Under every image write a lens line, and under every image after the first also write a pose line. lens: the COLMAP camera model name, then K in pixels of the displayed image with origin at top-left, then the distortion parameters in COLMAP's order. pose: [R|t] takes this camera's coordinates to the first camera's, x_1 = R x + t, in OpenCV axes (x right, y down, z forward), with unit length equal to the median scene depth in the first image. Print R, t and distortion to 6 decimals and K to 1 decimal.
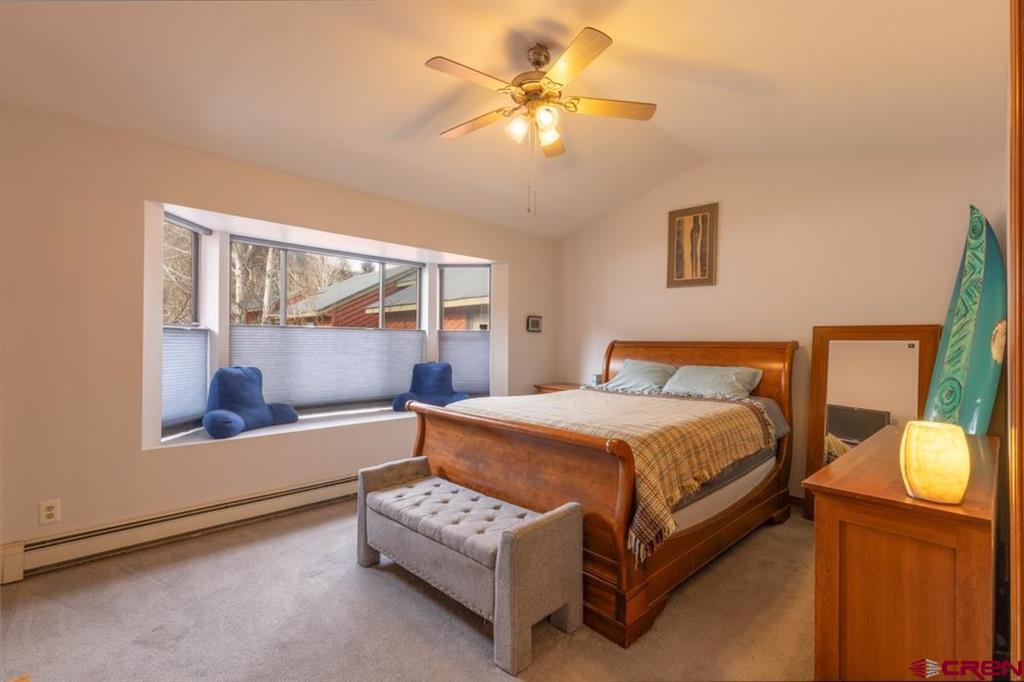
lens RADIAL K [[452.5, 0, 512.0], [0, 452.5, 341.0], [0, 0, 1]] dist [0.001194, 0.000133]
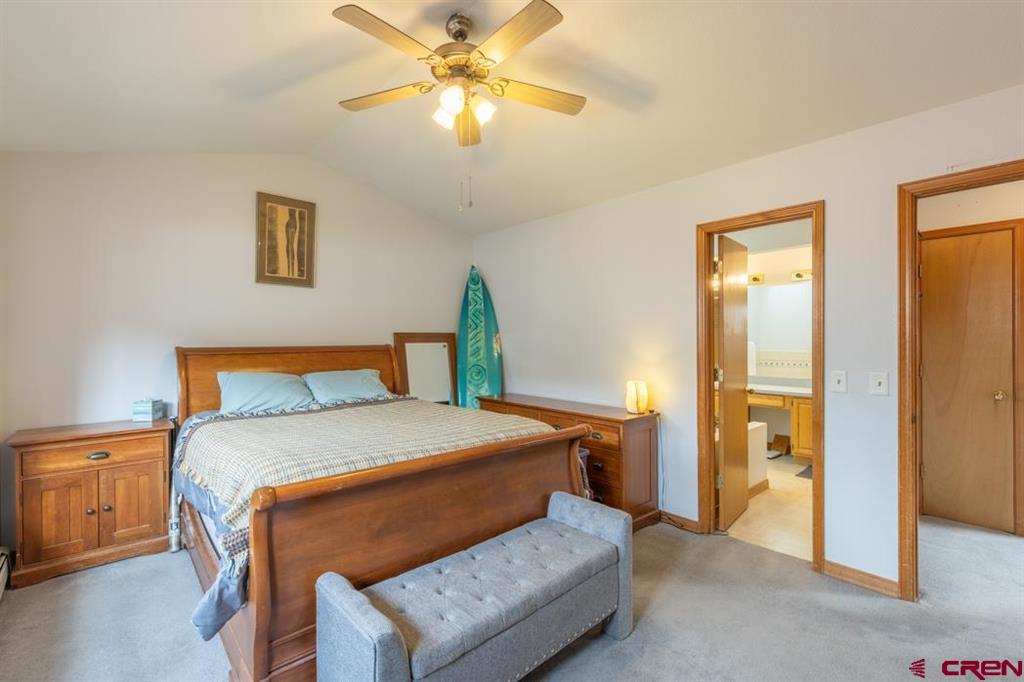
lens RADIAL K [[452.5, 0, 512.0], [0, 452.5, 341.0], [0, 0, 1]] dist [0.001194, 0.000133]
pose [[0.045885, -0.011896, 0.998876, -0.499140], [0.005543, 0.999917, 0.011654, -0.018569], [-0.998931, 0.005002, 0.045947, 0.529156]]
